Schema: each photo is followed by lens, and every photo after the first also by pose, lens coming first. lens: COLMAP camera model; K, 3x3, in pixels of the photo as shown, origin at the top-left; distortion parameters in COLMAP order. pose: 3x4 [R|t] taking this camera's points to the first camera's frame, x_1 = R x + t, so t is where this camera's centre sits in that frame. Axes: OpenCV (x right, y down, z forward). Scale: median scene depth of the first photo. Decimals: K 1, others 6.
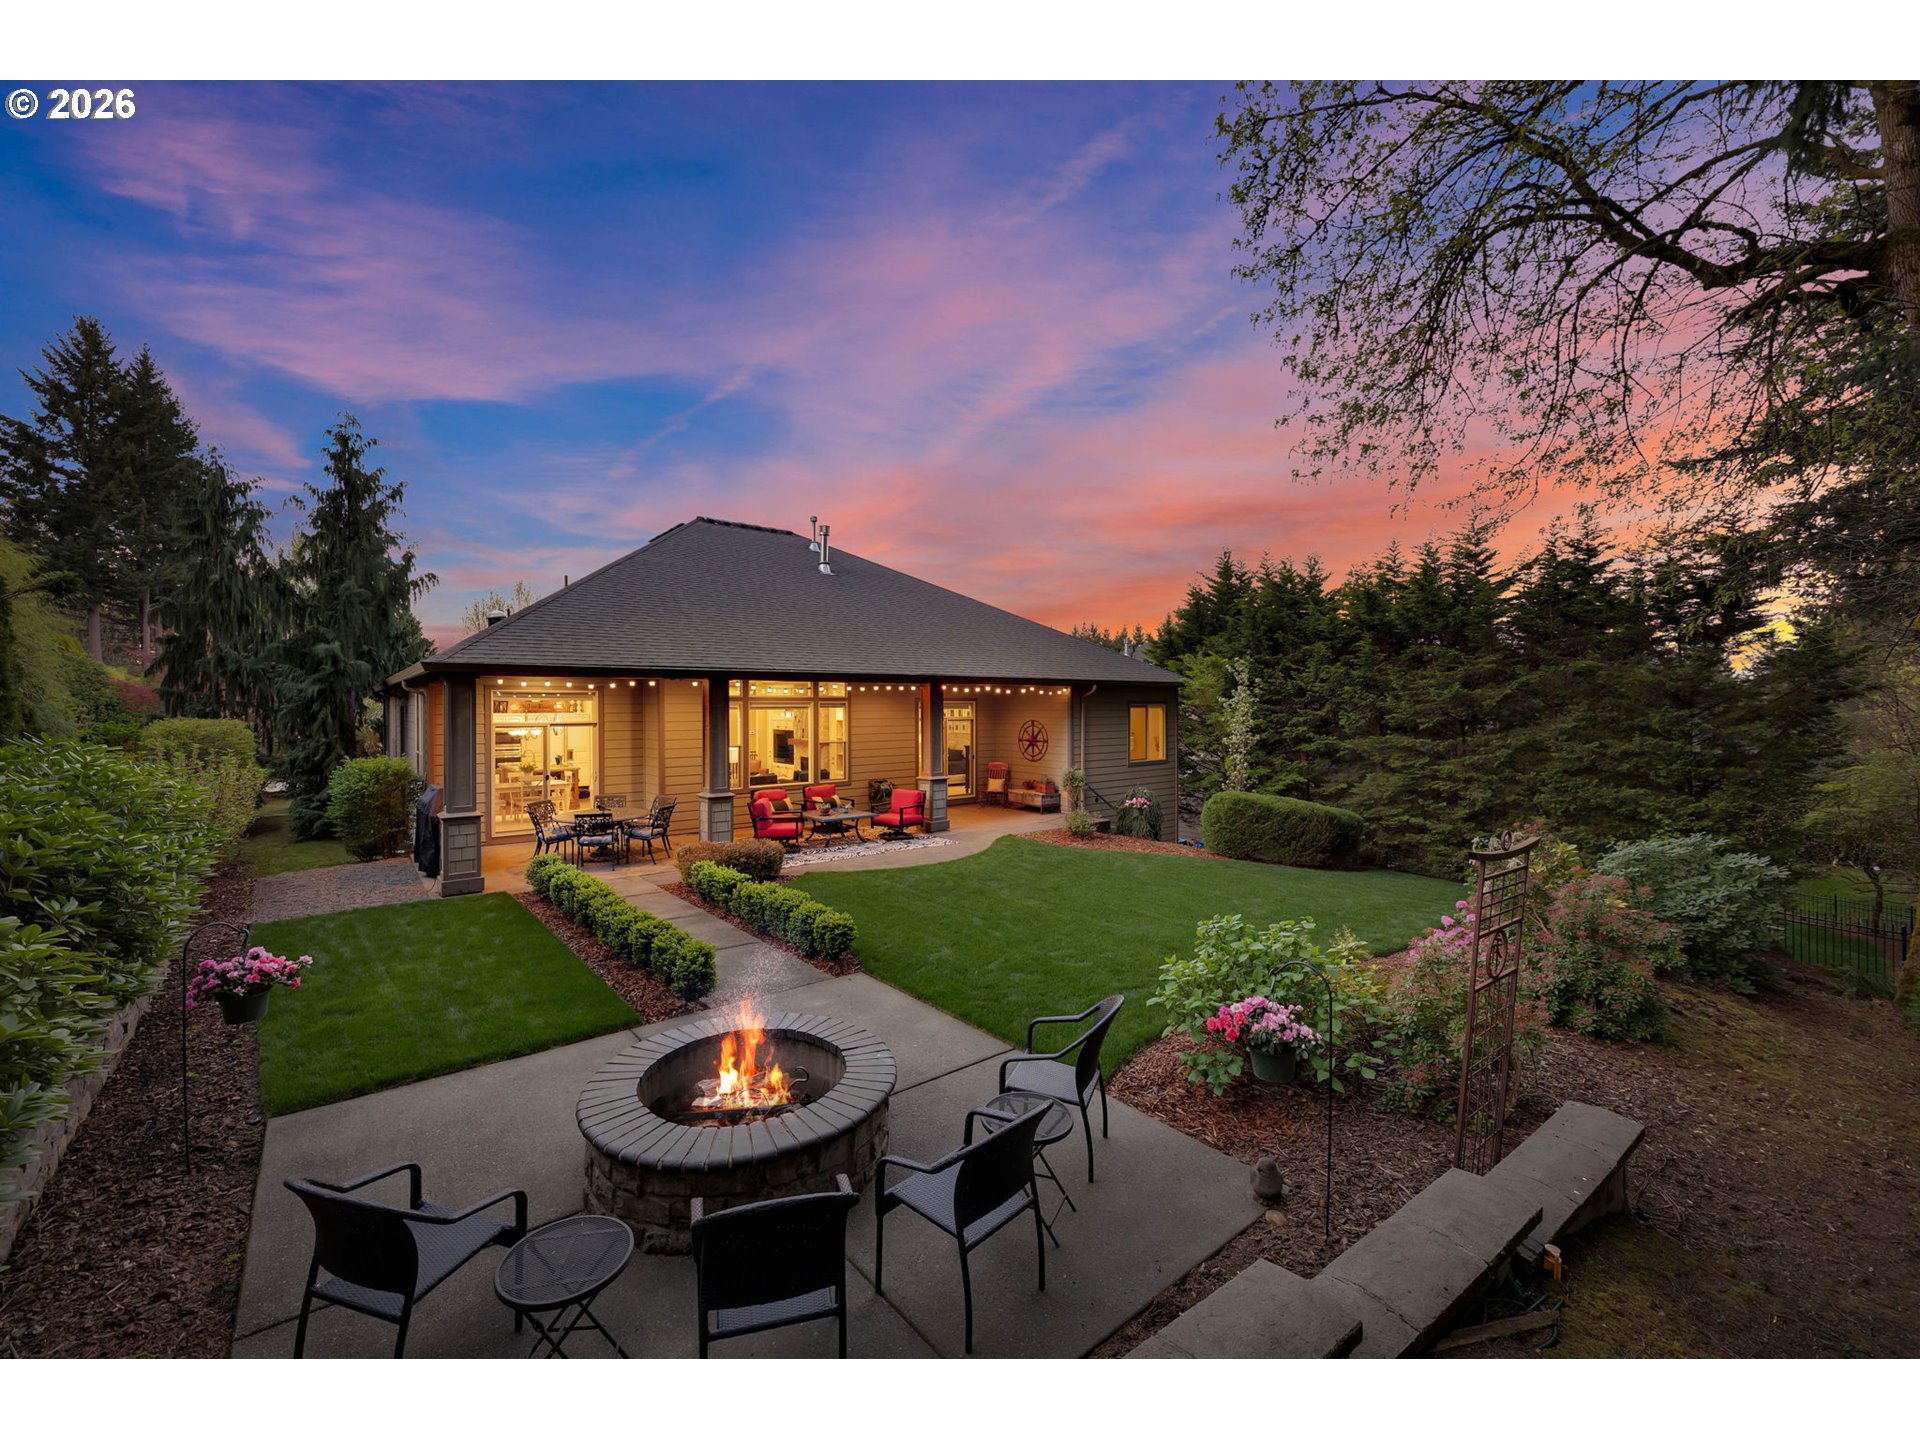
lens RADIAL K [[785.0, 0, 959.7], [0, 785.0, 693.0], [0, 0, 1]] dist [-0.001981, -0.000077]
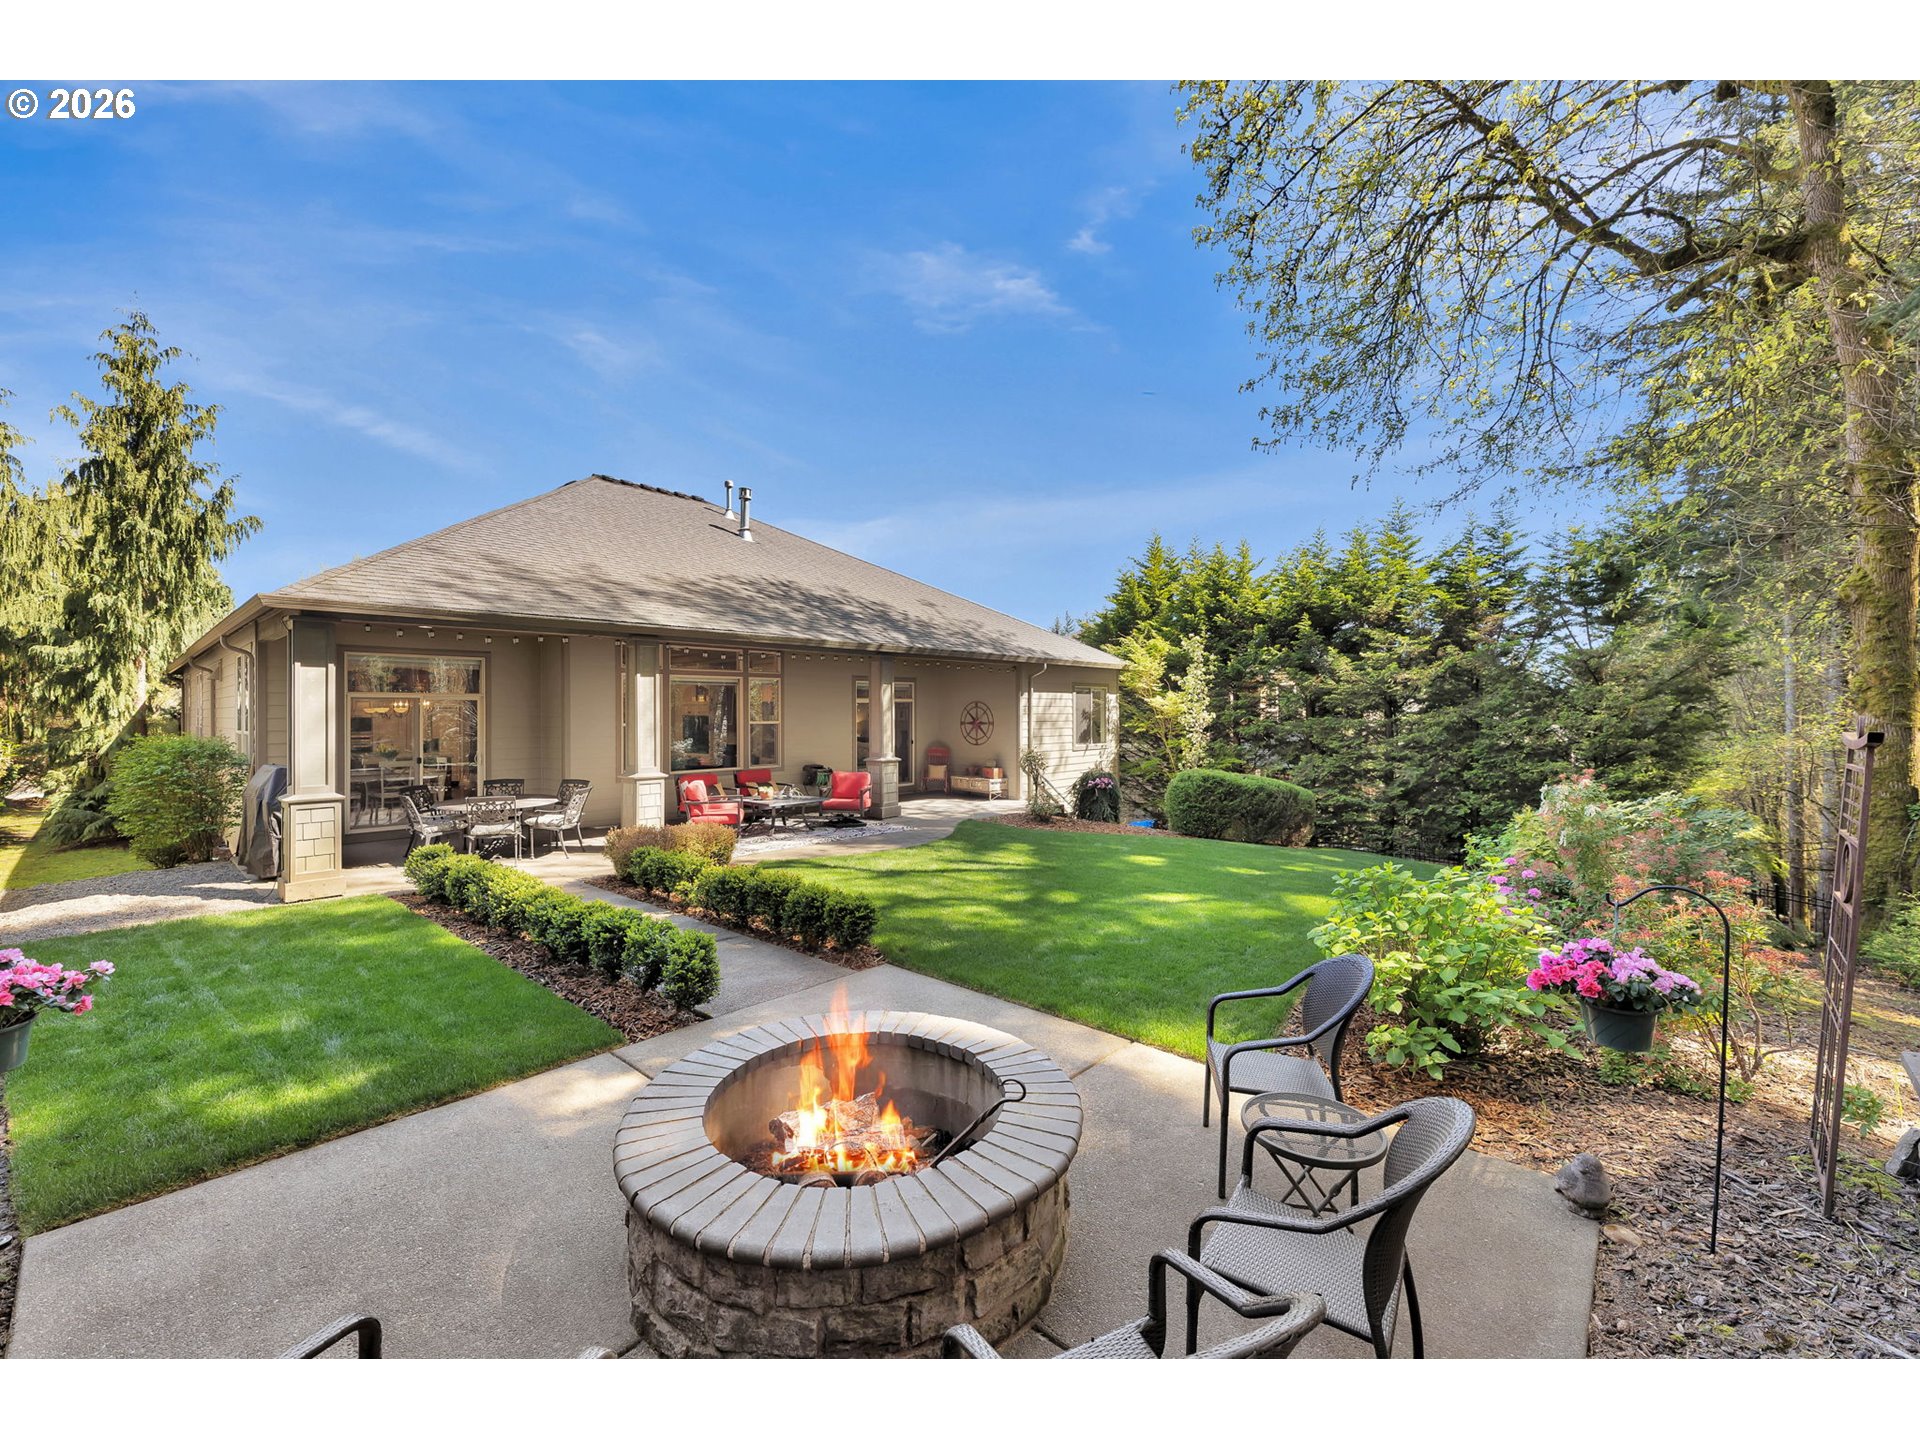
lens RADIAL K [[778.8, 0, 955.6], [0, 778.8, 702.9], [0, 0, 1]] dist [-0.001002, 0.000610]
pose [[0.987592, 0.001148, 0.157037, -0.110269], [-0.000745, 0.999996, -0.002626, 0.054426], [-0.157040, 0.002476, 0.987589, 0.119978]]
